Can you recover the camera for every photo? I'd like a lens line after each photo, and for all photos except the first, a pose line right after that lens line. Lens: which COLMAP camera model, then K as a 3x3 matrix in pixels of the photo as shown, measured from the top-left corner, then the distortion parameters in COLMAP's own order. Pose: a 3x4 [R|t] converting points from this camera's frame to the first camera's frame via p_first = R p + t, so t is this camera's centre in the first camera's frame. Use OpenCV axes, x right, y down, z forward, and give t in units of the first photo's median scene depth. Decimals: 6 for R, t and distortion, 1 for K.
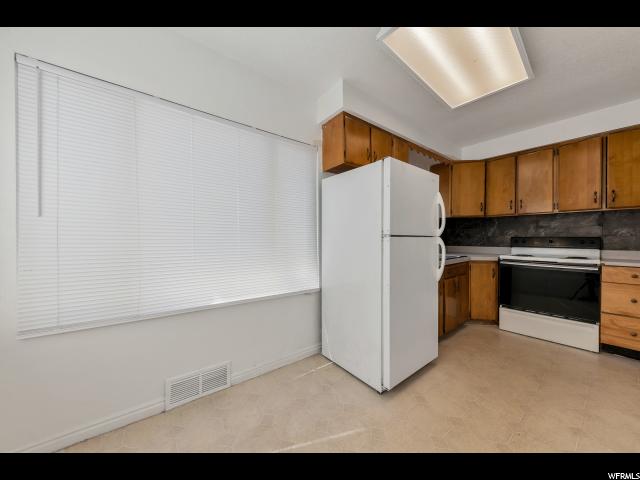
lens RADIAL K [[217.6, 0, 320.0], [0, 217.6, 240.0], [0, 0, 1]] dist [0.001030, 0.000233]
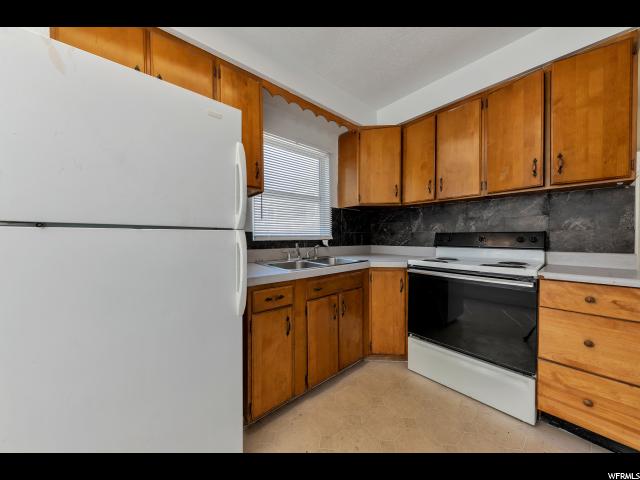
lens RADIAL K [[217.6, 0, 320.0], [0, 217.6, 240.0], [0, 0, 1]] dist [0.001030, 0.000233]
pose [[0.998418, -0.002362, 0.056173, 0.545324], [0.002111, 0.999988, 0.004525, 0.006411], [-0.056183, -0.004400, 0.998411, 0.365105]]
